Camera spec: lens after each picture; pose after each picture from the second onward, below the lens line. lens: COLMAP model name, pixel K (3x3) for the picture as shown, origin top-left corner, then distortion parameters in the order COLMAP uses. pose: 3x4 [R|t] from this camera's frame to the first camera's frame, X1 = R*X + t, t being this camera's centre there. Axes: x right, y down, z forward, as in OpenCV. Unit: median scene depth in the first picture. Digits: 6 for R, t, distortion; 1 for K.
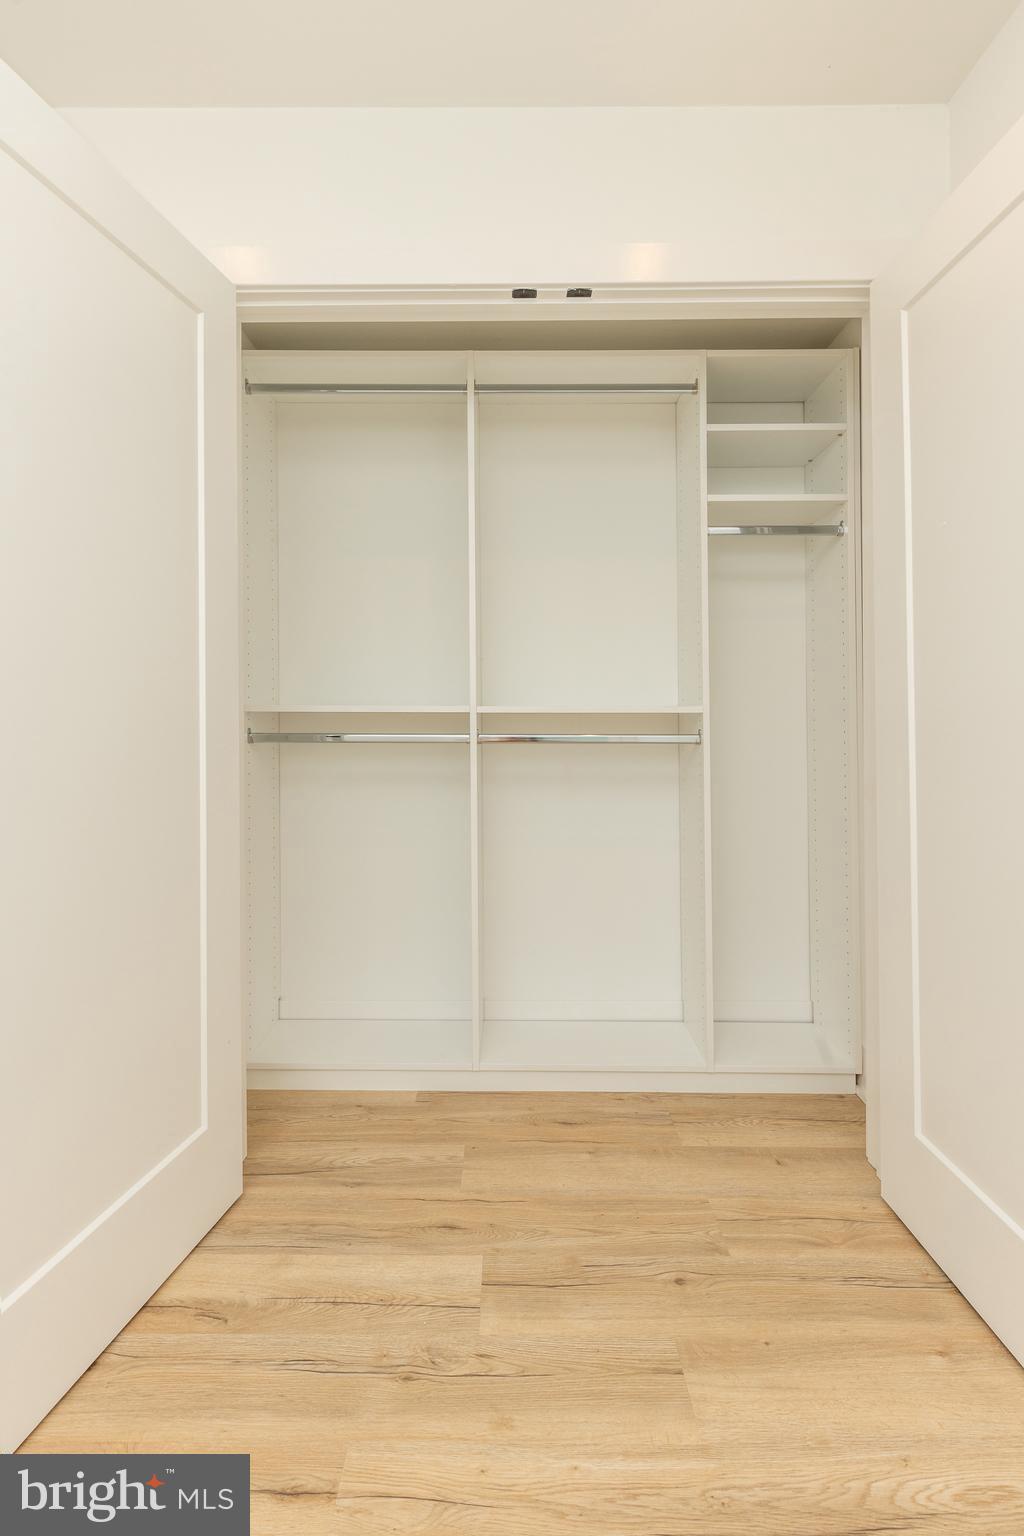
lens RADIAL K [[694.1, 0, 525.0], [0, 694.1, 764.8], [0, 0, 1]] dist [0.003459, -0.000719]
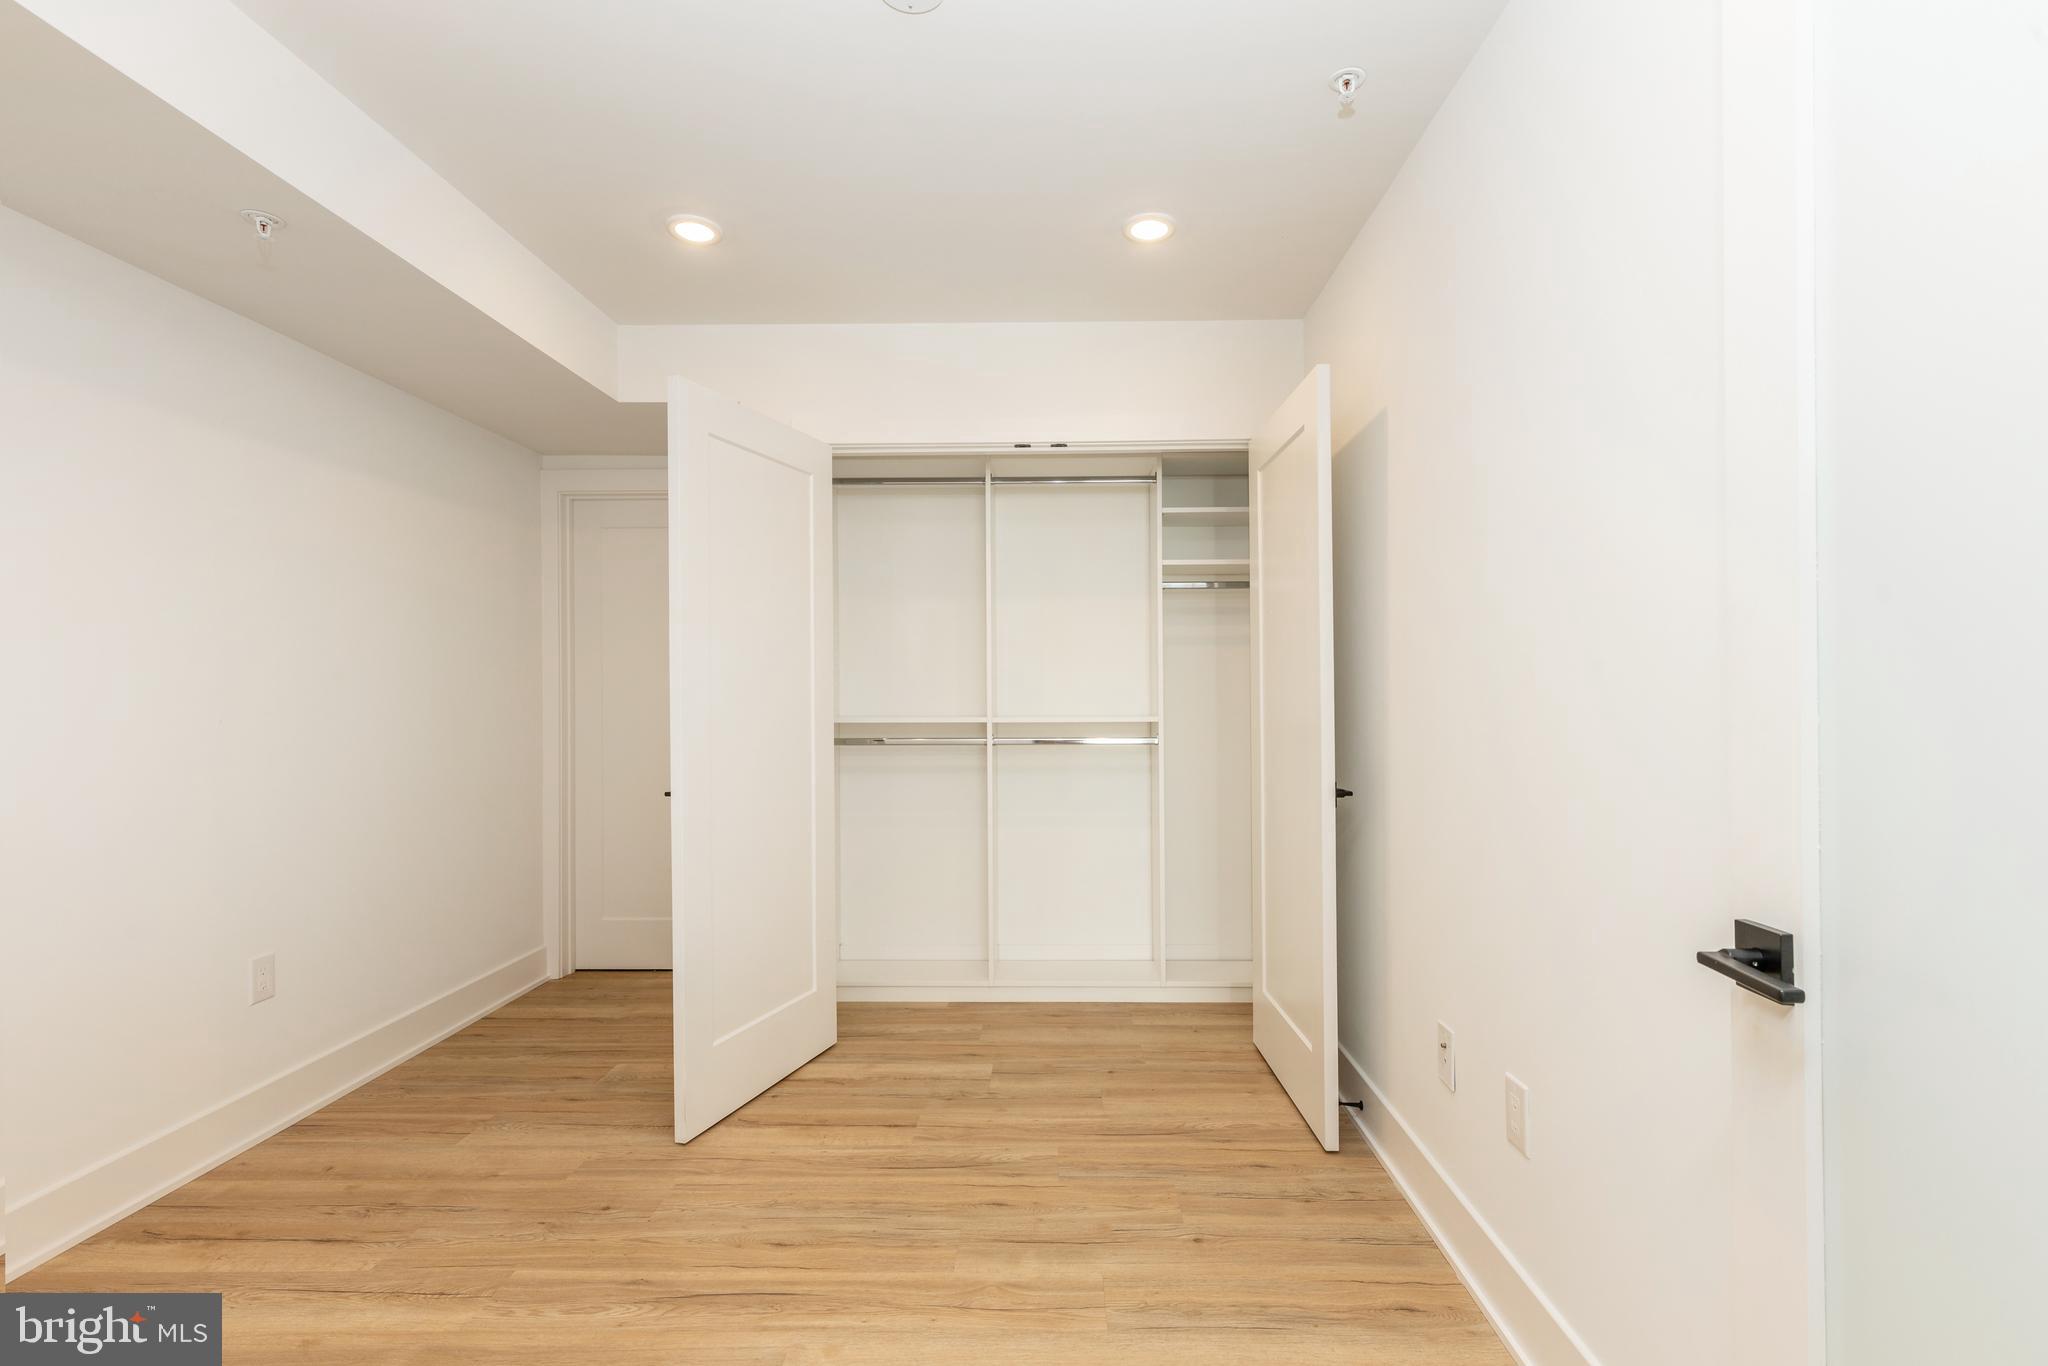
lens RADIAL K [[925.5, 0, 1051.4], [0, 925.5, 701.9], [0, 0, 1]] dist [0.003459, -0.000719]
pose [[0.999750, -0.007340, -0.021102, 0.113031], [0.005915, 0.997748, -0.066806, 0.006888], [0.021545, 0.066665, 0.997543, -1.071136]]
